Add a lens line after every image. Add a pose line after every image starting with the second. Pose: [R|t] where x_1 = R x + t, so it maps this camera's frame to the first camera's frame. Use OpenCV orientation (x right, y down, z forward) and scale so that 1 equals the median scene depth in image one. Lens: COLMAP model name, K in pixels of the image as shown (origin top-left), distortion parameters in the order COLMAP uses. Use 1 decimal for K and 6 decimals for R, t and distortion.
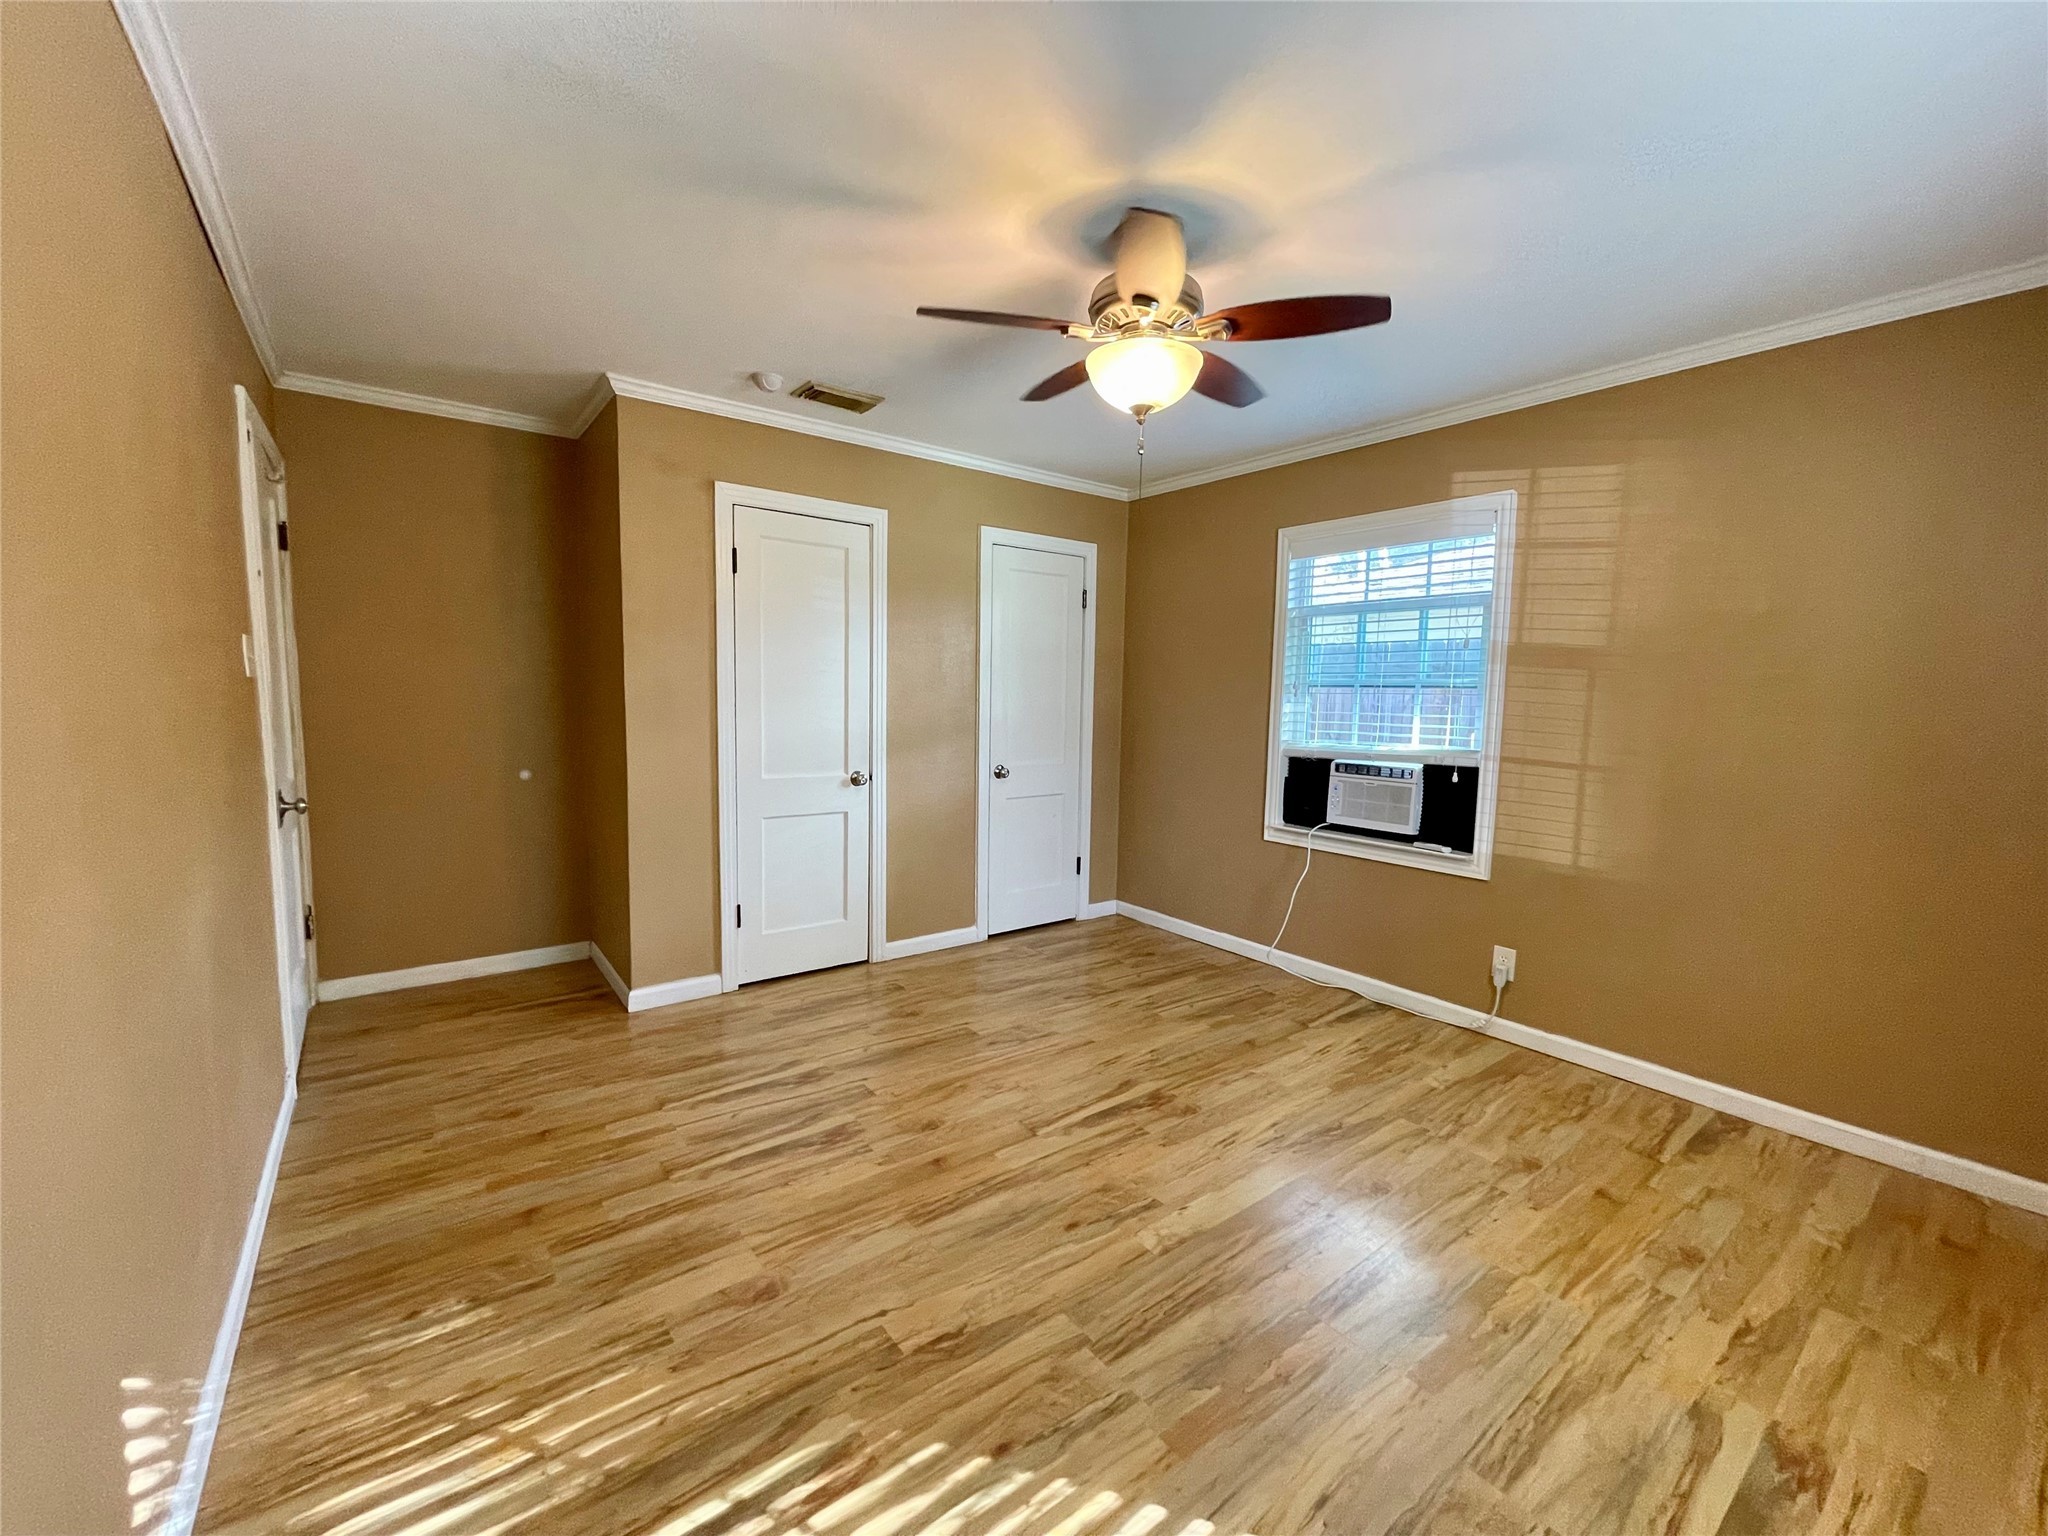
lens RADIAL K [[827.5, 0, 1018.4], [0, 827.5, 770.9], [0, 0, 1]] dist [-0.001320, 0.002359]
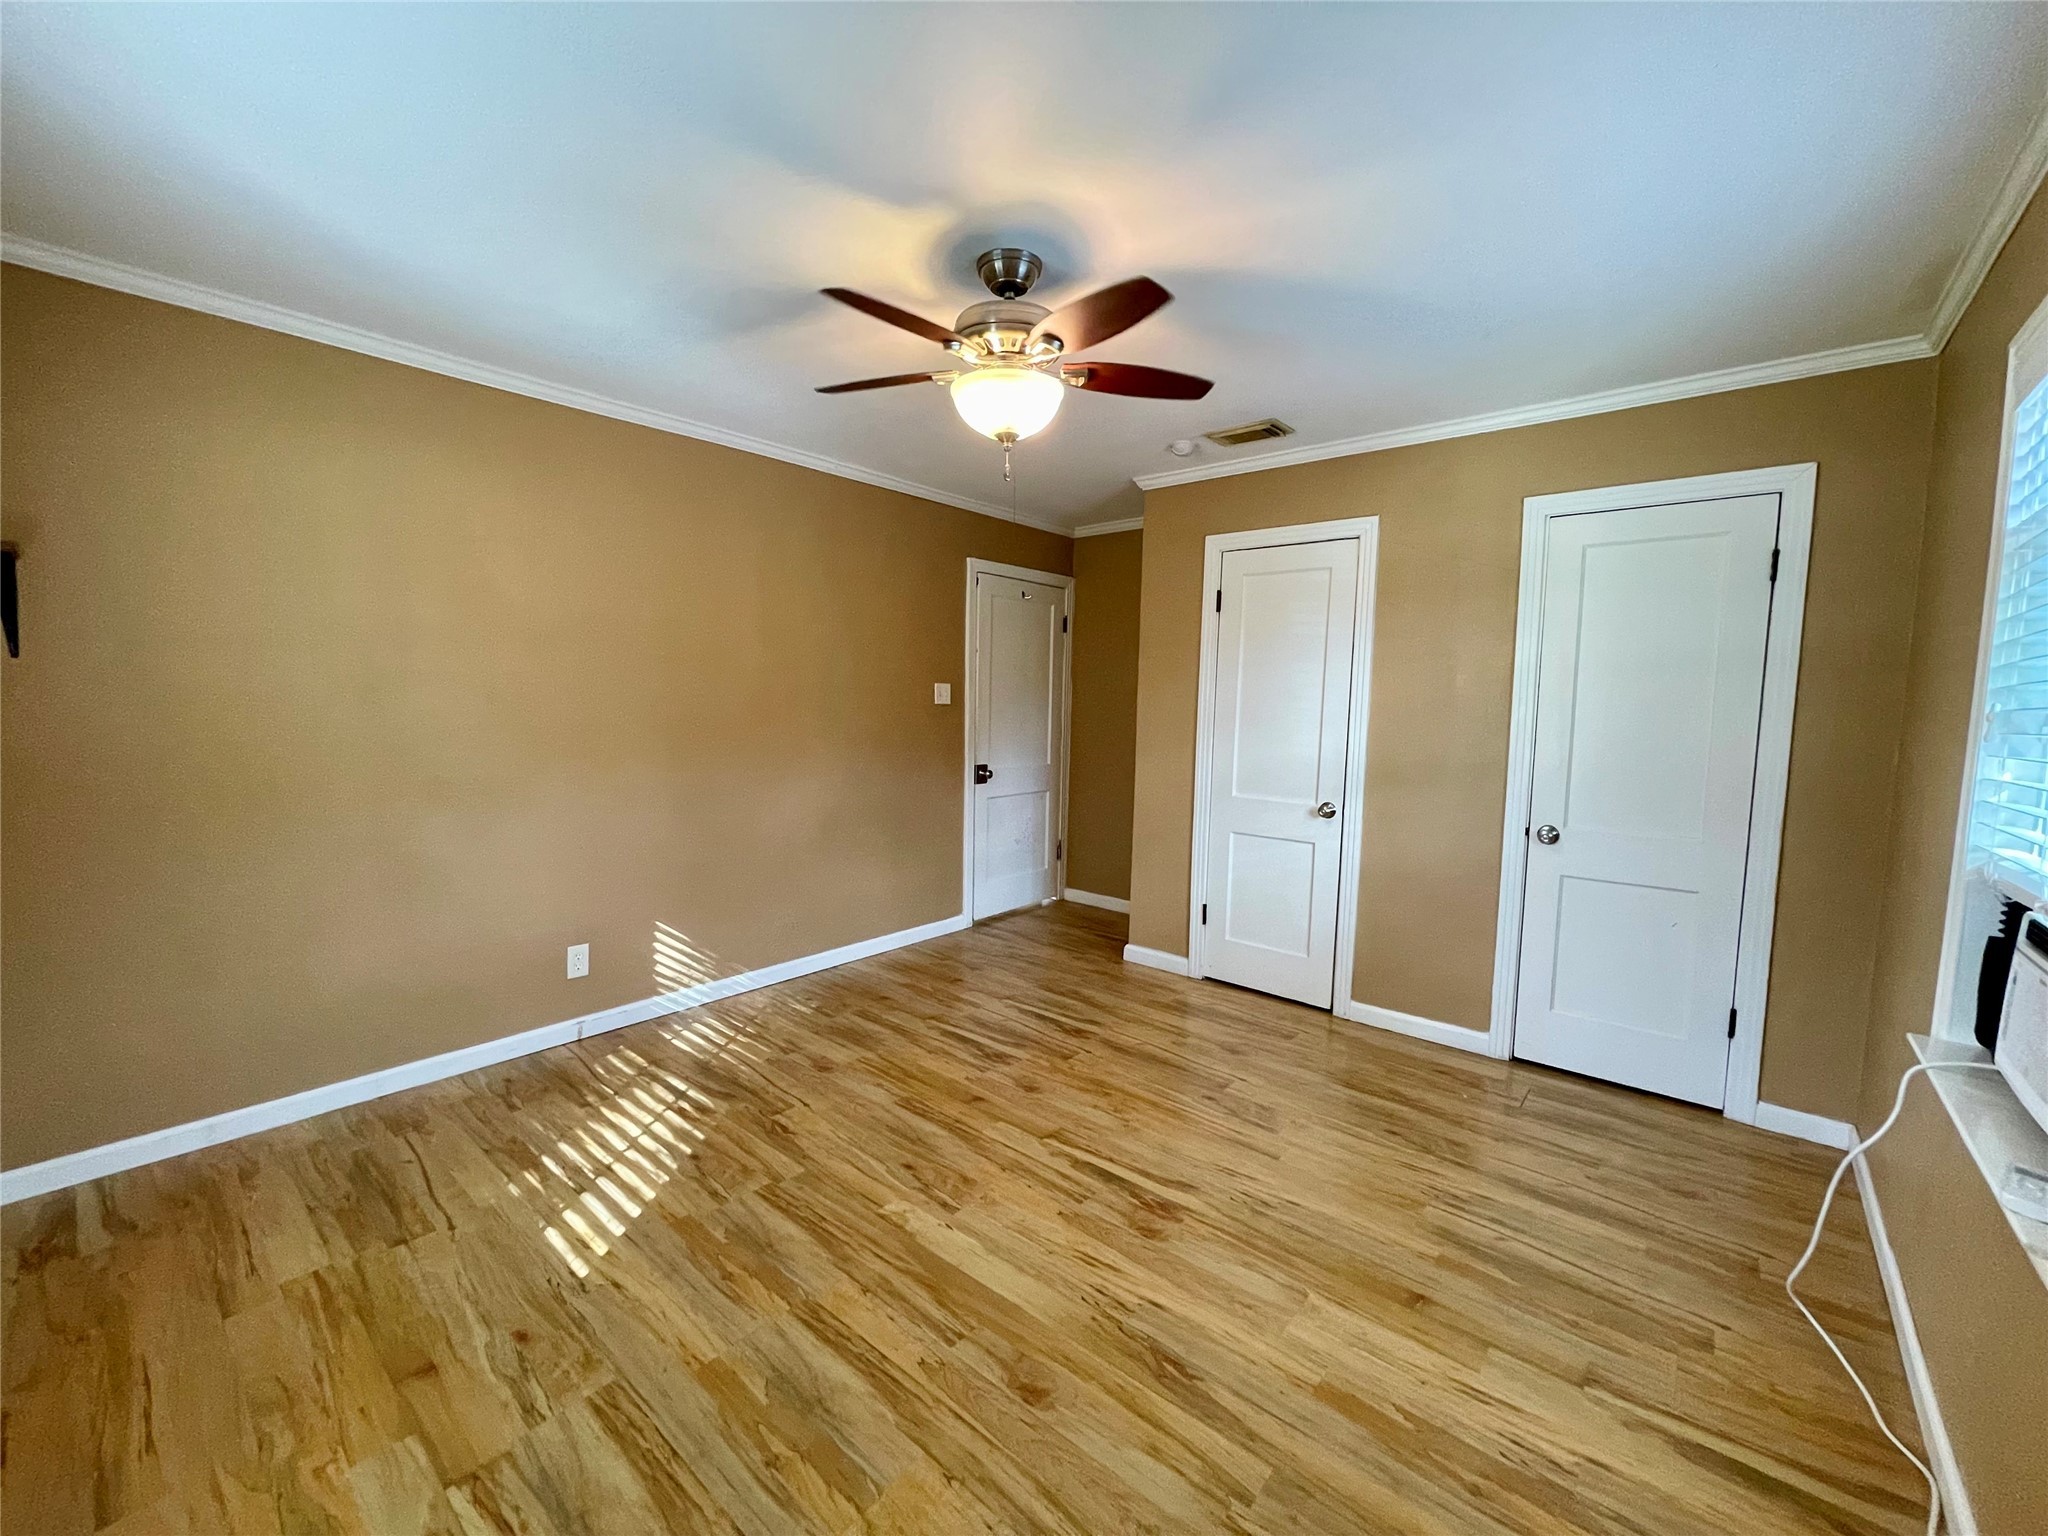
lens RADIAL K [[827.5, 0, 1018.4], [0, 827.5, 770.9], [0, 0, 1]] dist [-0.001320, 0.002359]
pose [[0.213571, 0.071699, -0.974293, 0.819170], [-0.111932, 0.992531, 0.048505, -0.053396], [0.970494, 0.098695, 0.220001, 0.575148]]
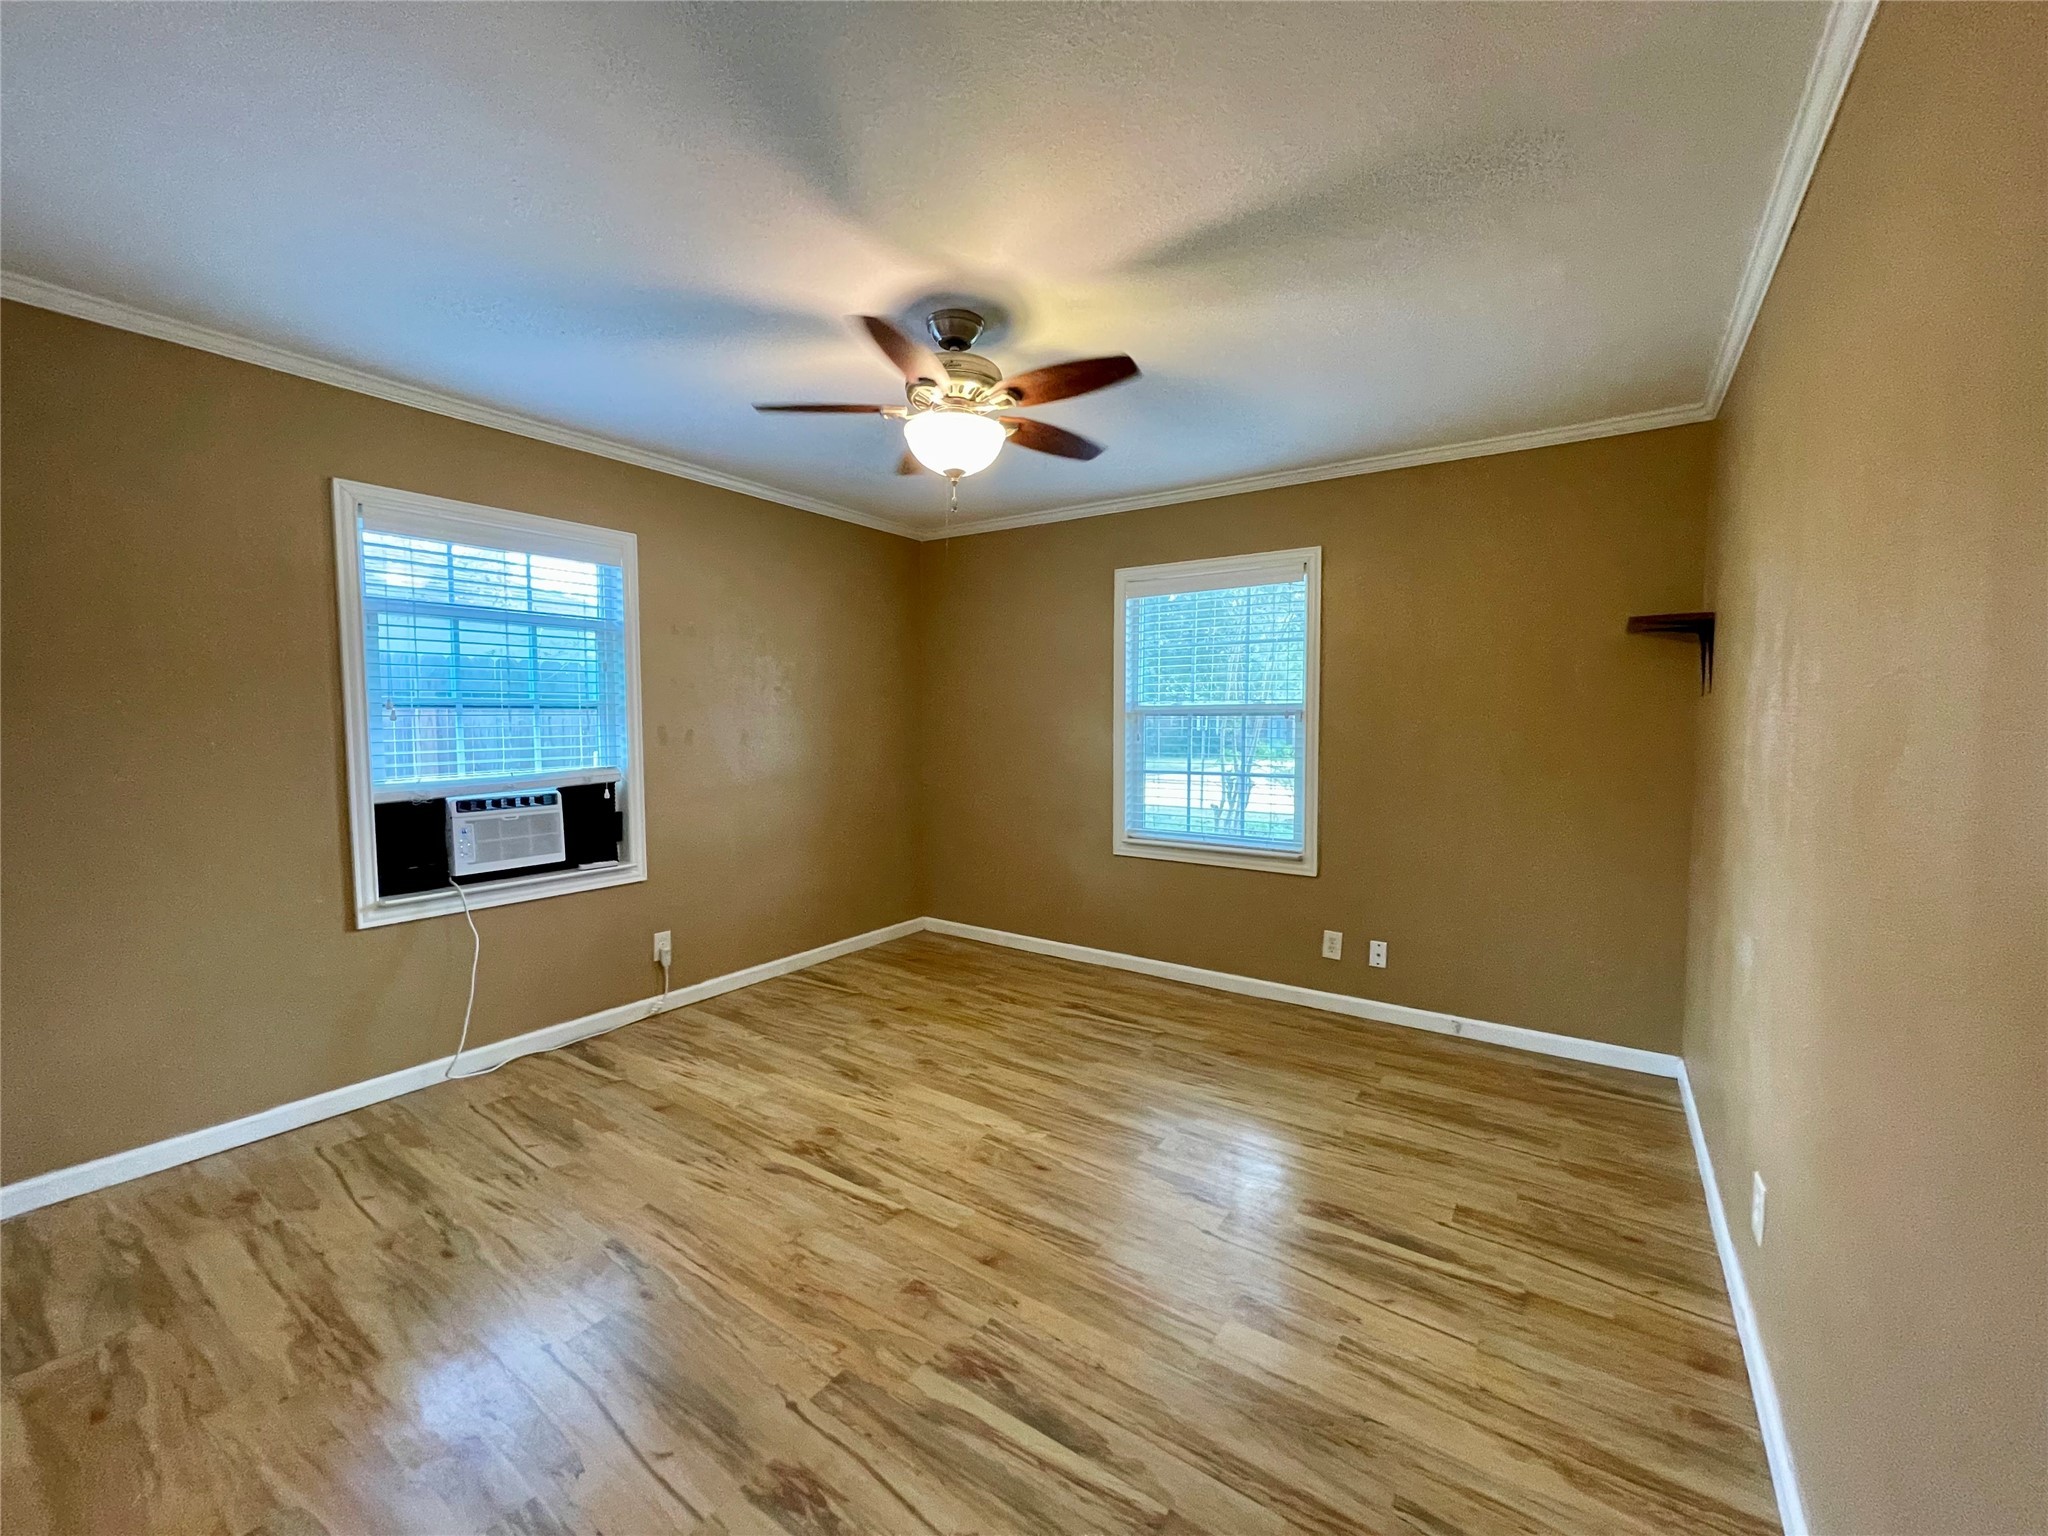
lens RADIAL K [[827.5, 0, 1018.4], [0, 827.5, 770.9], [0, 0, 1]] dist [-0.001320, 0.002359]
pose [[-0.311077, -0.080016, 0.947010, -0.689332], [0.086136, 0.989975, 0.111940, -0.103323], [-0.946473, 0.116393, -0.301066, 0.907655]]
